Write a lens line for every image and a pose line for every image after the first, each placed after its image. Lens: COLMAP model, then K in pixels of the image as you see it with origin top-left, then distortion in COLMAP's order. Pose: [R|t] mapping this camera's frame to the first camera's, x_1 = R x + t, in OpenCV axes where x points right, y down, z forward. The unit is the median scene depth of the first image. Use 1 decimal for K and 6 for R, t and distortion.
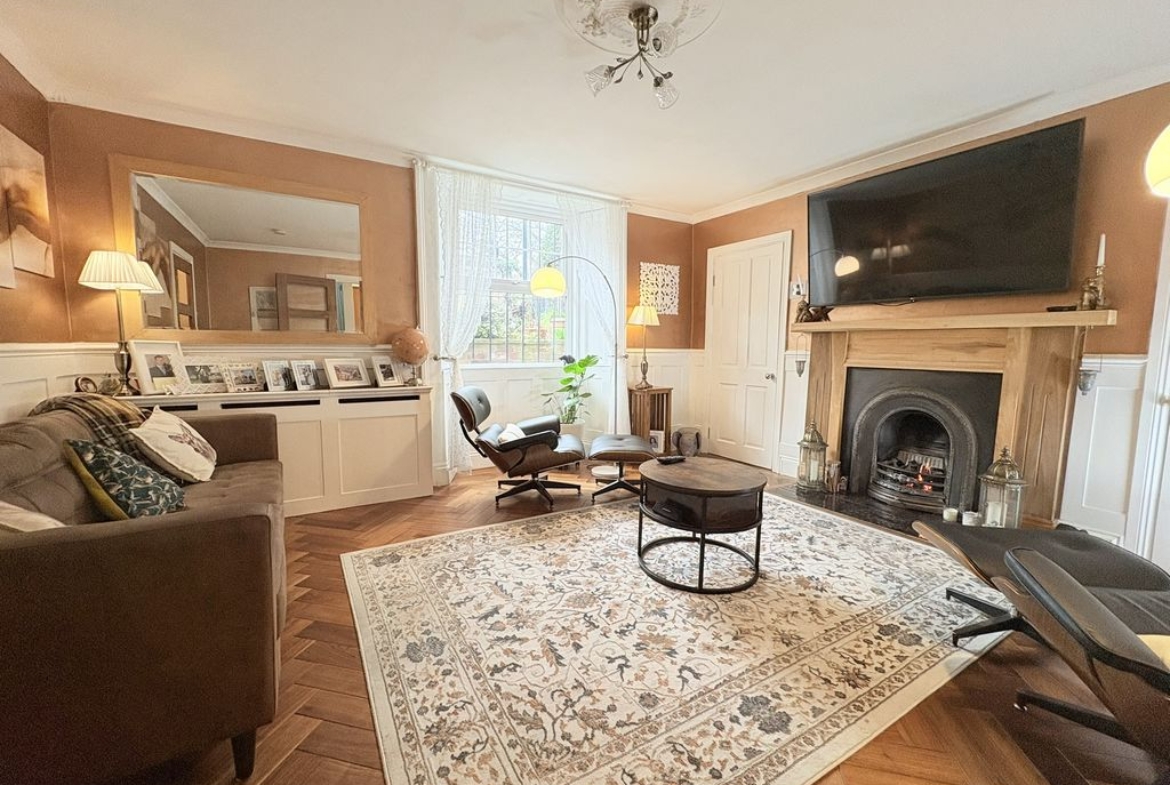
lens RADIAL K [[463.7, 0, 584.0], [0, 463.7, 391.2], [0, 0, 1]] dist [-0.001205, 0.000544]
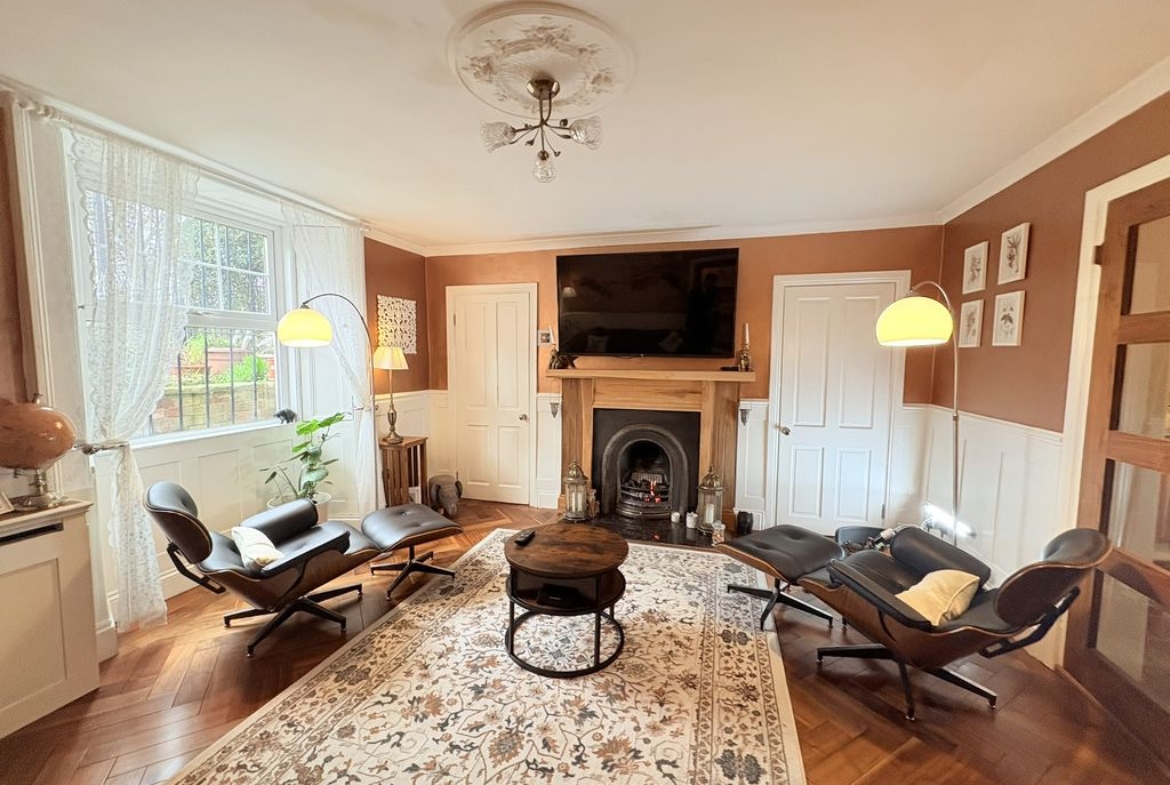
lens RADIAL K [[463.7, 0, 586.7], [0, 463.7, 393.8], [0, 0, 1]] dist [-0.001205, 0.000544]
pose [[0.736562, -0.055468, 0.674091, -0.338503], [0.066528, 0.997740, 0.009406, -0.144537], [-0.673090, 0.037917, 0.738588, 0.204739]]
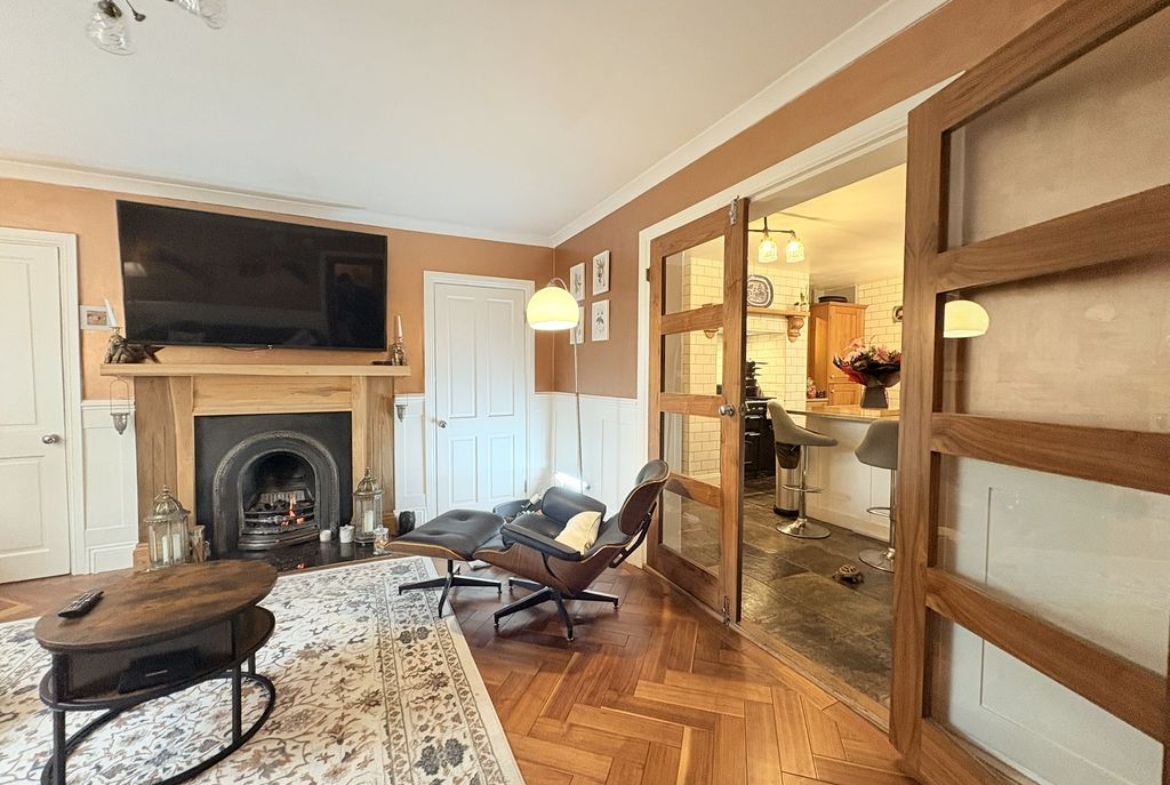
lens RADIAL K [[463.7, 0, 582.6], [0, 463.7, 392.2], [0, 0, 1]] dist [-0.001205, 0.000544]
pose [[0.088281, -0.047810, 0.994948, -0.338036], [0.098293, 0.994391, 0.039062, -0.085758], [-0.991234, 0.094348, 0.092486, 0.272944]]
